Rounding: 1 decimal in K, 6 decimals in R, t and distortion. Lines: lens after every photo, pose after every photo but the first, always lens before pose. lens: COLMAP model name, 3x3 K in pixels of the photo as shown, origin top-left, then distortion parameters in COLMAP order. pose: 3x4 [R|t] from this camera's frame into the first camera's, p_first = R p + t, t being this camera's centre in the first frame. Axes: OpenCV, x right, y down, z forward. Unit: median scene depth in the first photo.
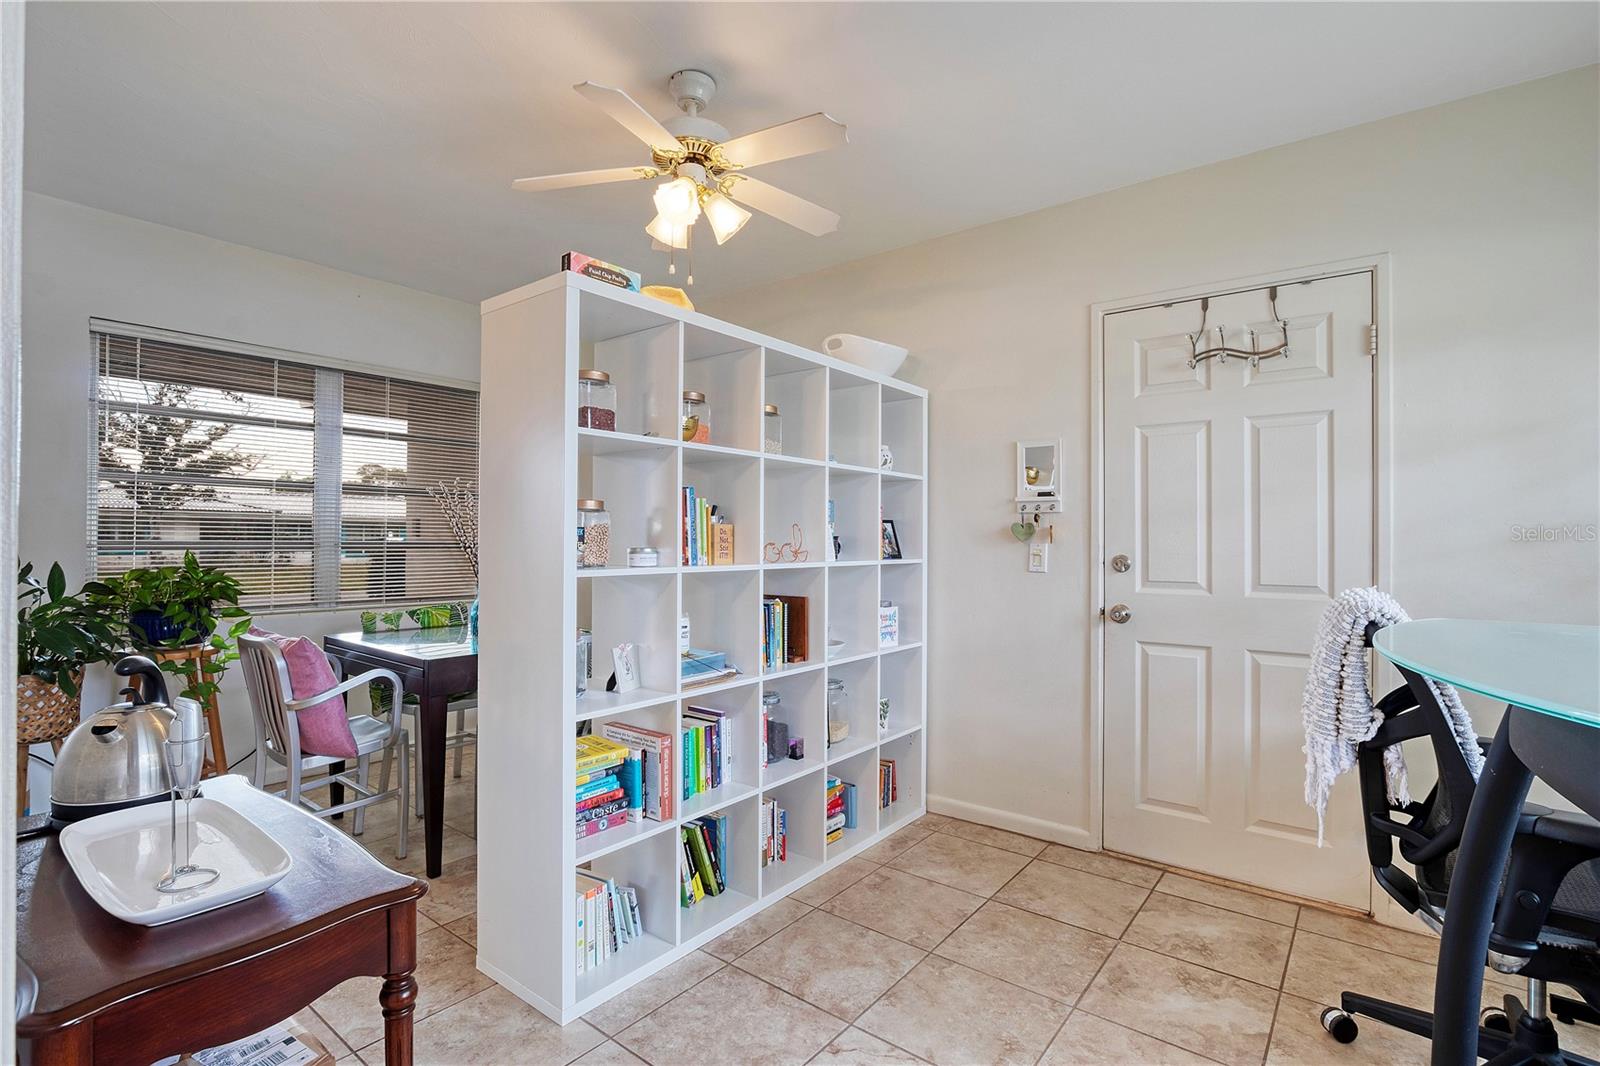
lens RADIAL K [[740.9, 0, 791.3], [0, 740.9, 534.0], [0, 0, 1]] dist [-0.022065, 0.005680]
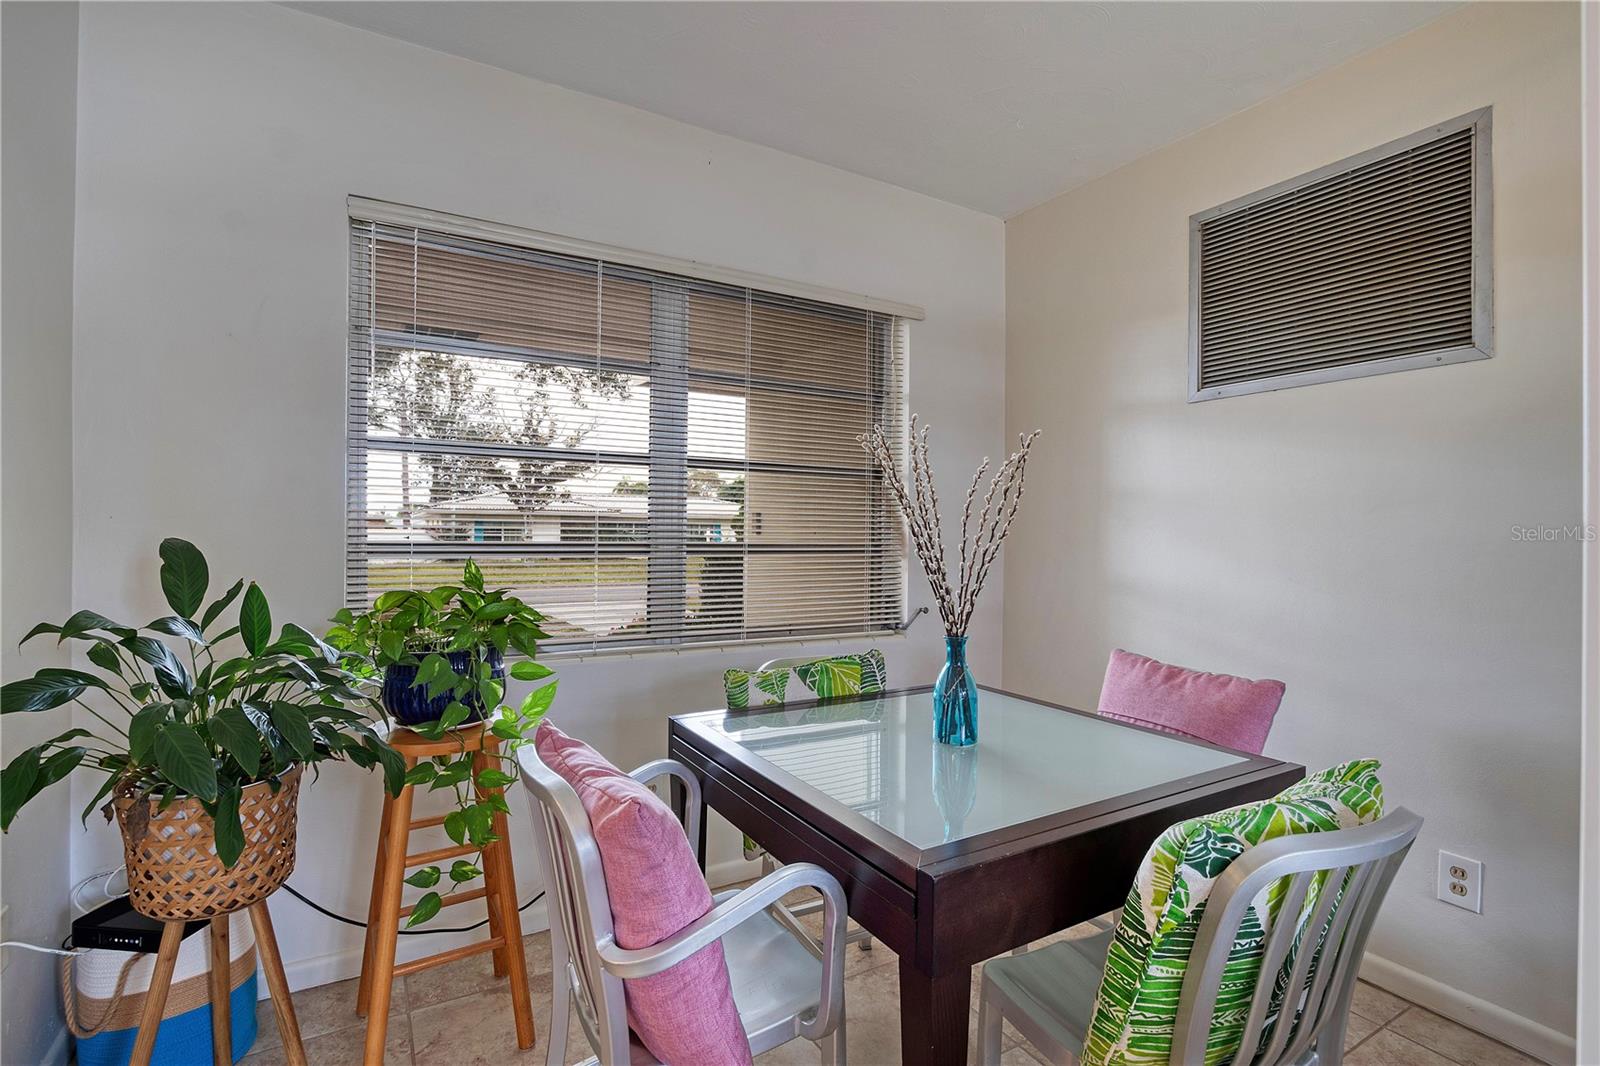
lens RADIAL K [[740.9, 0, 791.3], [0, 740.9, 534.0], [0, 0, 1]] dist [-0.022065, 0.005680]
pose [[0.928104, 0.001804, -0.372317, -0.317377], [-0.000523, 0.999994, 0.003543, -0.000217], [0.372321, -0.003093, 0.928099, 0.478596]]
